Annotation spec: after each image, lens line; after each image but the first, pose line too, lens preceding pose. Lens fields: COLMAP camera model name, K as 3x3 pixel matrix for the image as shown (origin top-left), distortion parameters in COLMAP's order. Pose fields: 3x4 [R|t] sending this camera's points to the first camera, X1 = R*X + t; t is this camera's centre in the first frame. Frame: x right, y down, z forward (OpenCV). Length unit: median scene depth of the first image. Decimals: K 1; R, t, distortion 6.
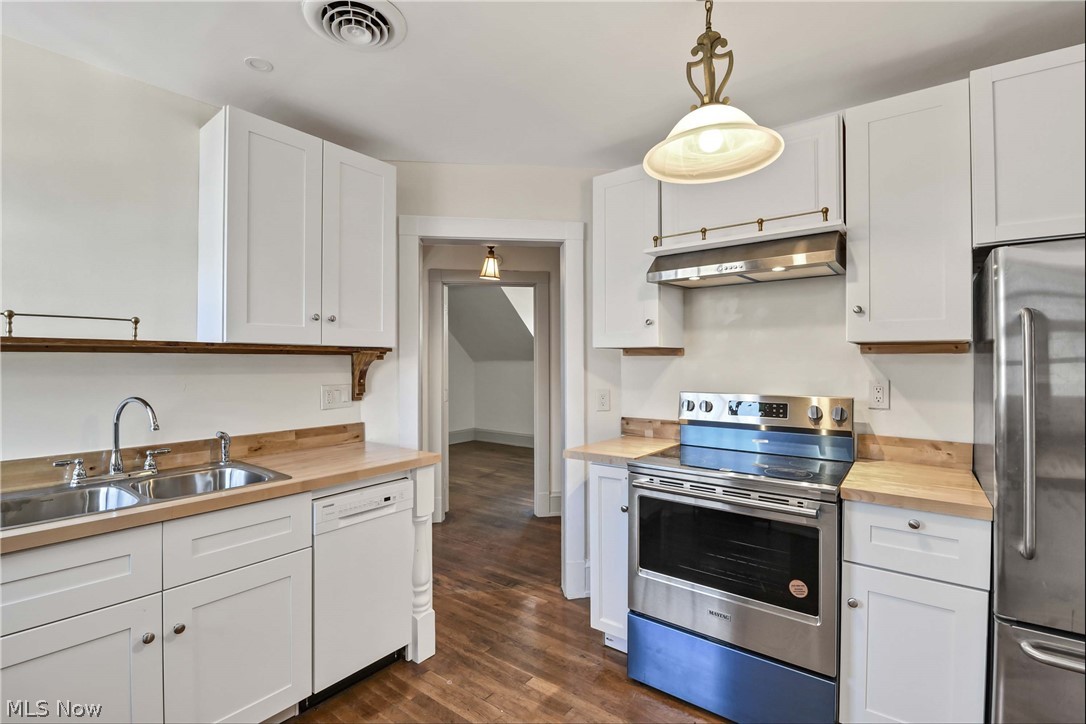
lens RADIAL K [[488.5, 0, 550.1], [0, 488.5, 360.2], [0, 0, 1]] dist [-0.016297, -0.000594]
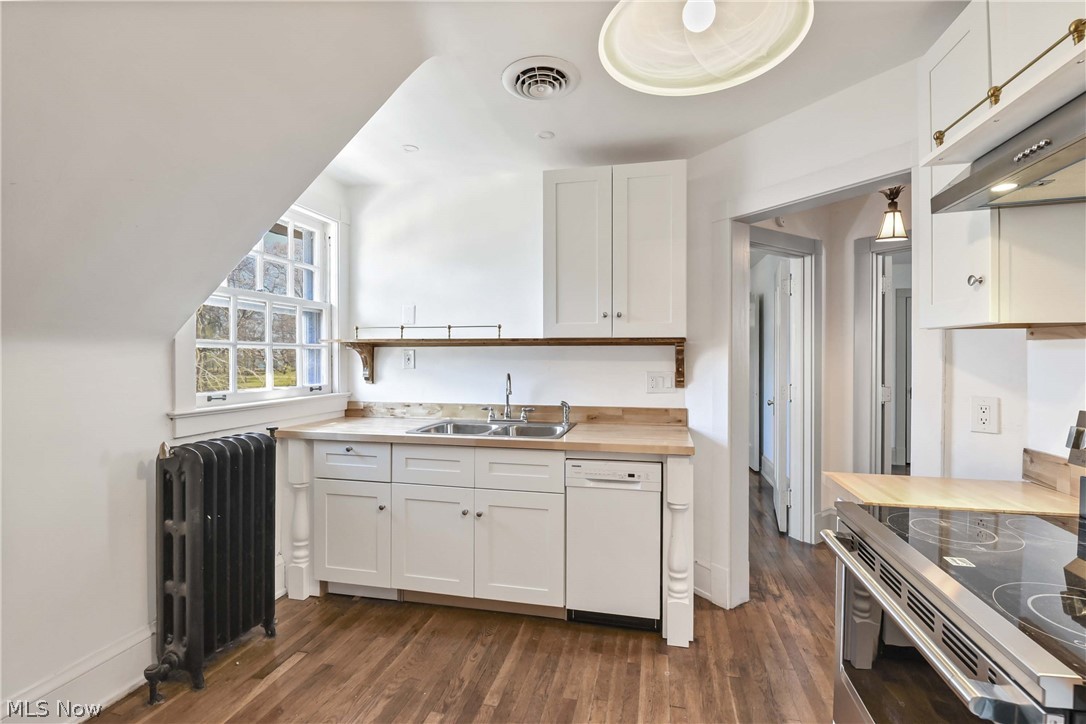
lens RADIAL K [[488.5, 0, 550.1], [0, 488.5, 360.2], [0, 0, 1]] dist [-0.016297, -0.000594]
pose [[0.417446, 0.014338, -0.908589, 0.552629], [0.003592, 0.999842, 0.017428, 0.003593], [0.908695, -0.010539, 0.417328, 0.351980]]
